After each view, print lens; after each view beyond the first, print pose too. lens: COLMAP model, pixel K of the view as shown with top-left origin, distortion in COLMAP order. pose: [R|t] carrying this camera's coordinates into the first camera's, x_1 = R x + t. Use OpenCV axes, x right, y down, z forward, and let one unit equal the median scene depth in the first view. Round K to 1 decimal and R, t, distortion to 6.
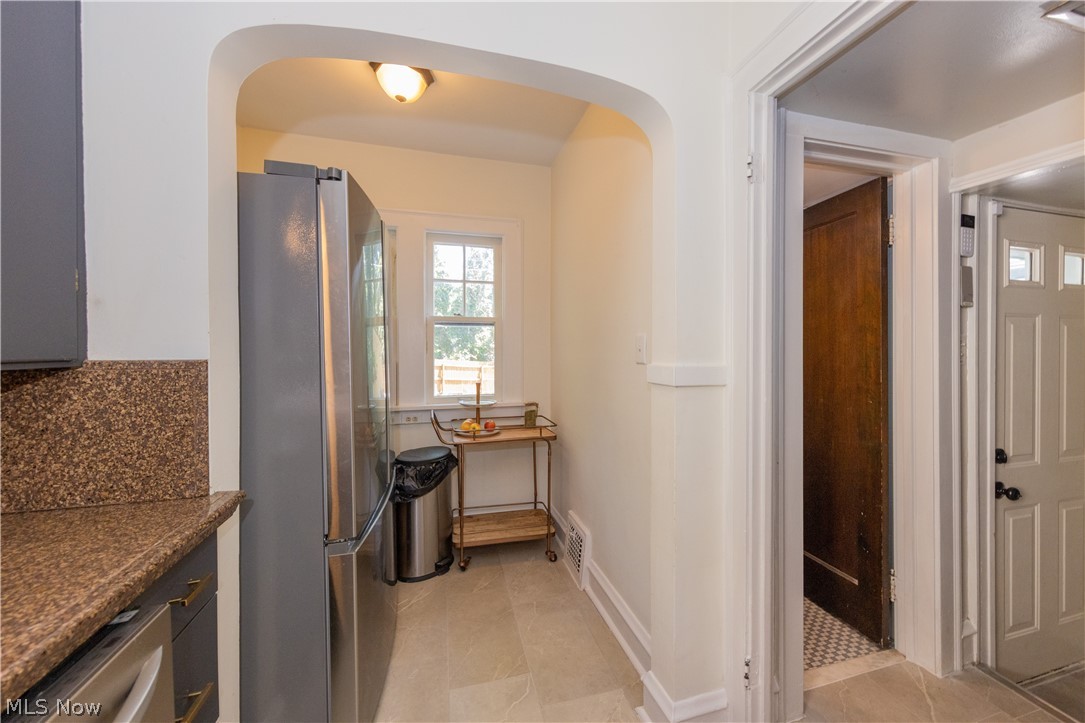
lens RADIAL K [[400.8, 0, 544.5], [0, 400.8, 355.9], [0, 0, 1]] dist [0.001575, -0.000387]
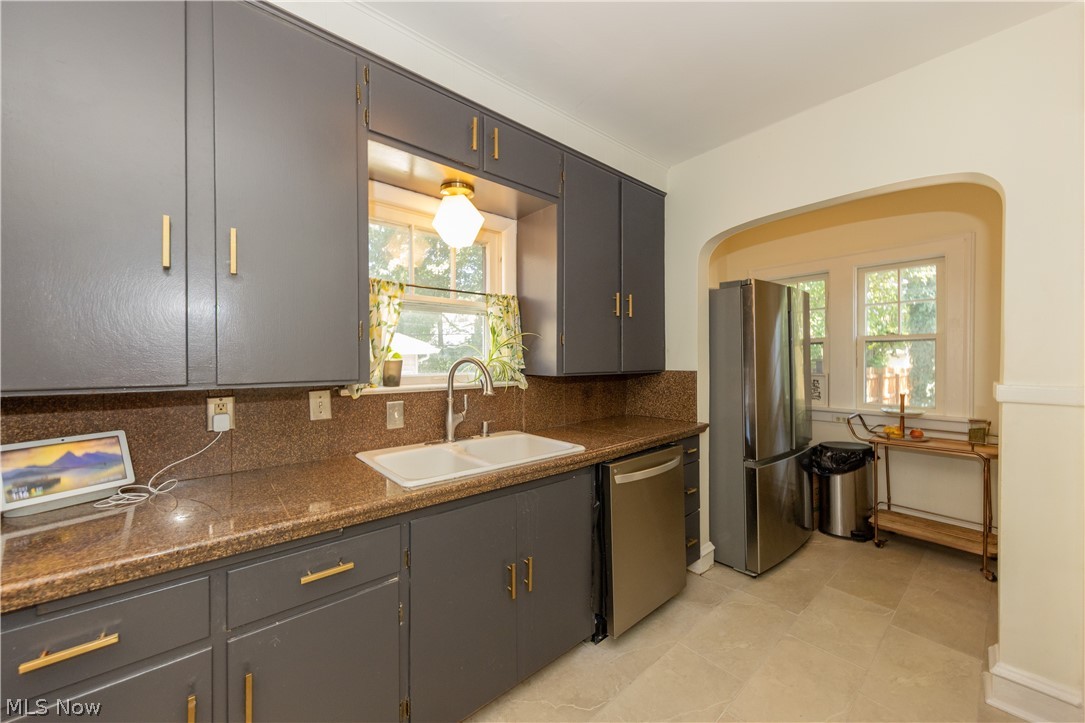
lens RADIAL K [[400.8, 0, 544.5], [0, 400.8, 355.9], [0, 0, 1]] dist [0.001575, -0.000387]
pose [[0.415503, -0.011444, -0.909520, 0.489688], [-0.007927, 0.999837, -0.016202, -0.015594], [0.909557, 0.013942, 0.415345, -0.431532]]
